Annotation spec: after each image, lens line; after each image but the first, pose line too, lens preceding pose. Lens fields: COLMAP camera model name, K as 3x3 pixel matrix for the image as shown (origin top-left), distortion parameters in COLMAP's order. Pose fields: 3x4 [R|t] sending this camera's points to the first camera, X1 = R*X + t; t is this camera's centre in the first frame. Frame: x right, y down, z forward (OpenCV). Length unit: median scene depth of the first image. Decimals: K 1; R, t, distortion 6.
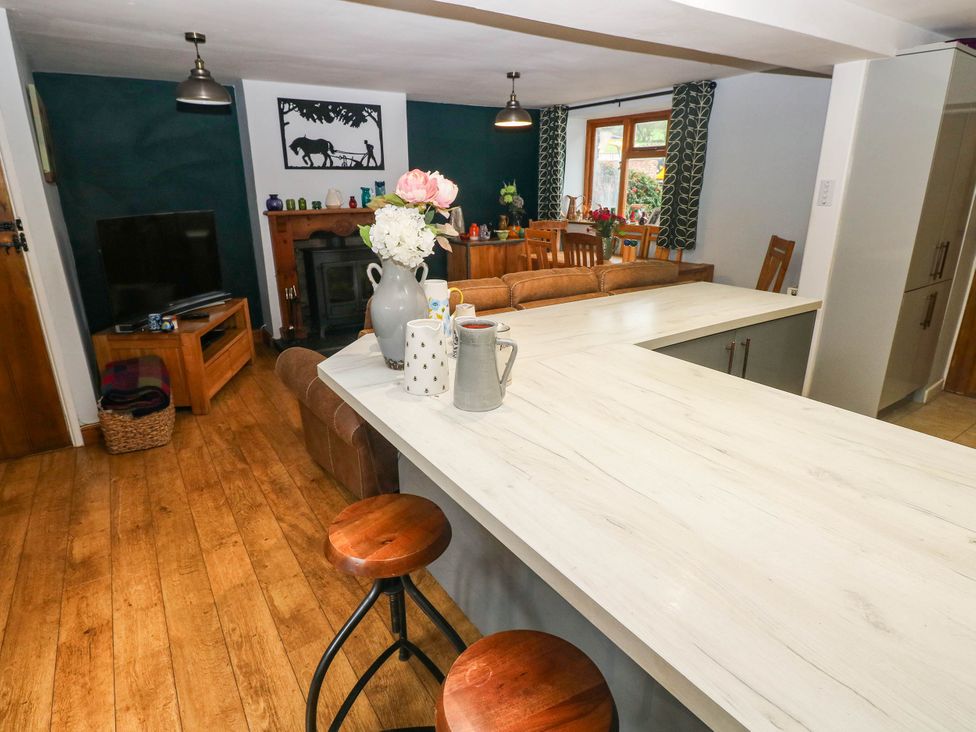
lens RADIAL K [[554.0, 0, 484.3], [0, 554.0, 362.9], [0, 0, 1]] dist [0.013077, -0.020437]
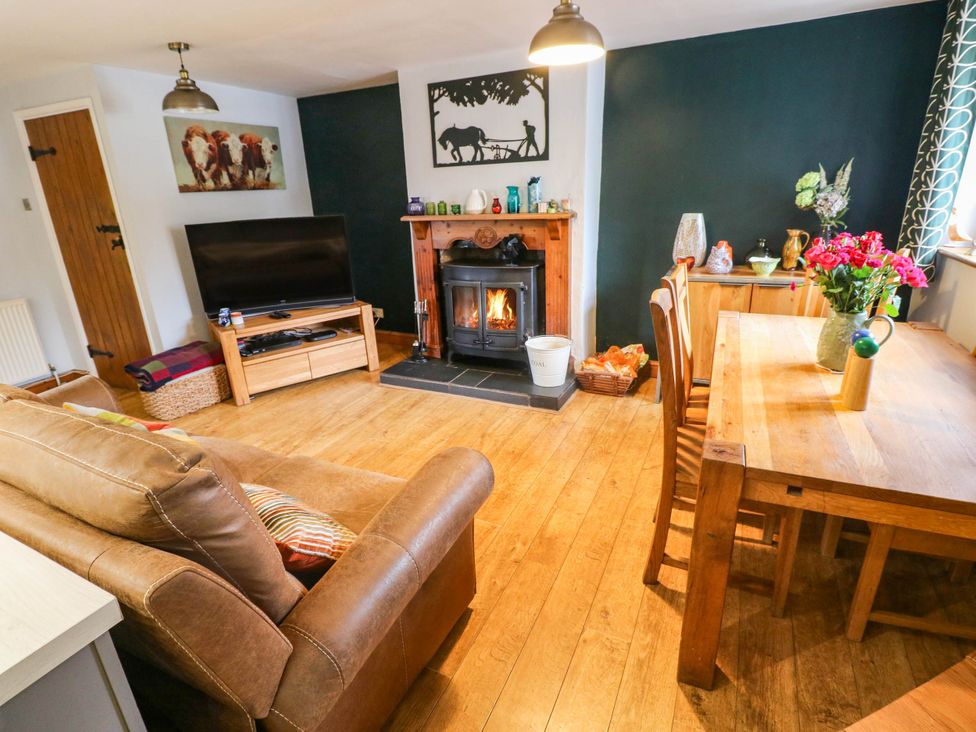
lens RADIAL K [[508.6, 0, 485.6], [0, 508.6, 364.3], [0, 0, 1]] dist [0.003022, -0.014621]
pose [[0.495549, 0.273455, -0.824411, 0.407667], [-0.229109, 0.956686, 0.179614, -0.206239], [0.837819, 0.099873, 0.536735, 0.641227]]
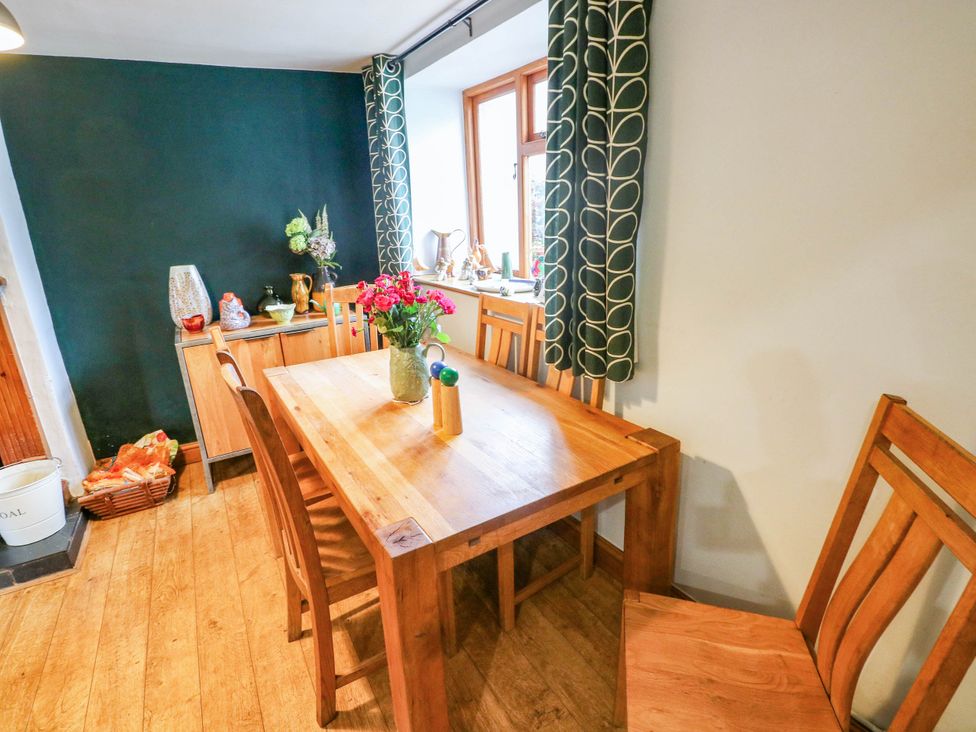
lens RADIAL K [[508.6, 0, 485.6], [0, 508.6, 364.3], [0, 0, 1]] dist [0.003022, -0.014621]
pose [[0.997231, -0.016211, -0.072572, 0.313211], [0.015500, 0.999826, -0.010352, -0.217763], [0.072728, 0.009199, 0.997309, 0.670535]]
